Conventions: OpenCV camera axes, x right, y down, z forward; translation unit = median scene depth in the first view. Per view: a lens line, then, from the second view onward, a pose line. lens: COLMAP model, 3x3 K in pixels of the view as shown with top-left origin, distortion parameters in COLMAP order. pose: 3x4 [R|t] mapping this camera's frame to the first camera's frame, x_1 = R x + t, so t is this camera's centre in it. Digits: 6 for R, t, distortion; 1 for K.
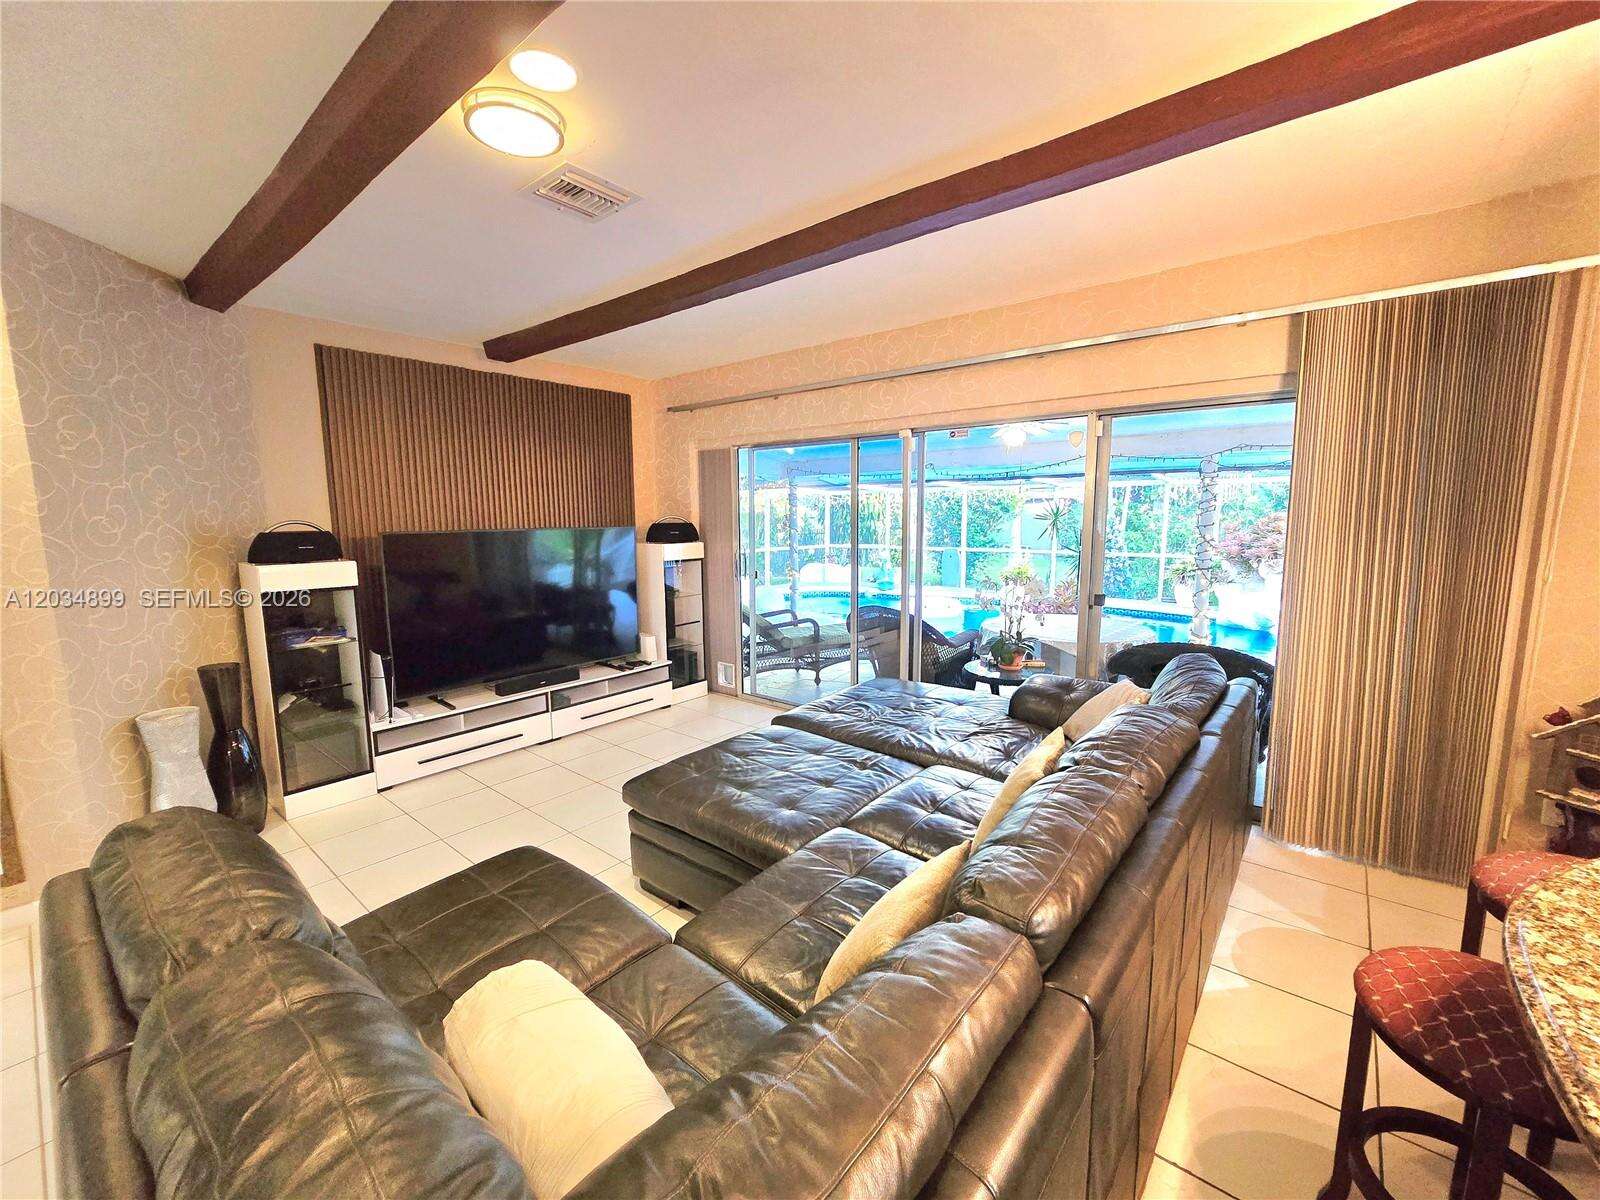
lens RADIAL K [[655.6, 0, 796.5], [0, 655.6, 596.3], [0, 0, 1]] dist [-0.001959, 0.000051]
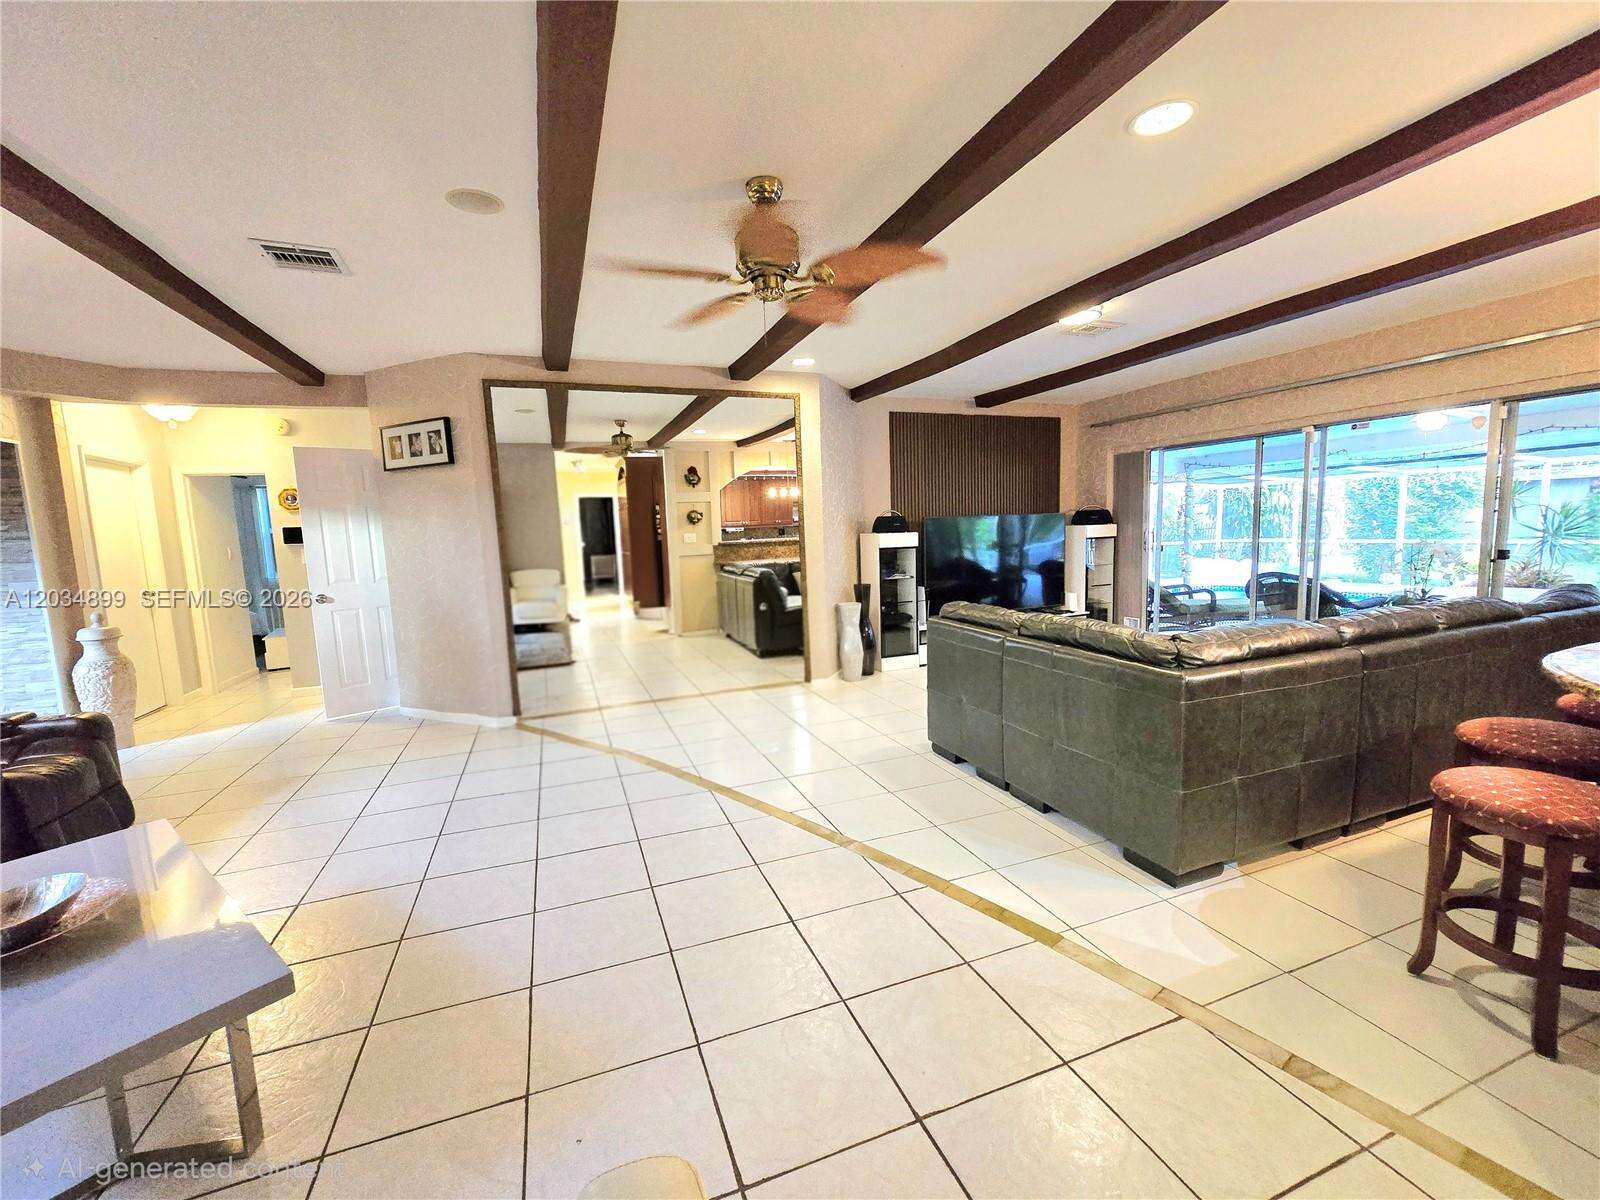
lens RADIAL K [[655.6, 0, 802.2], [0, 655.6, 597.7], [0, 0, 1]] dist [-0.001959, 0.000051]
pose [[0.872441, 0.029868, -0.487806, -0.046547], [-0.033869, 0.999426, 0.000618, 0.085592], [0.487545, 0.015982, 0.872952, -0.453065]]
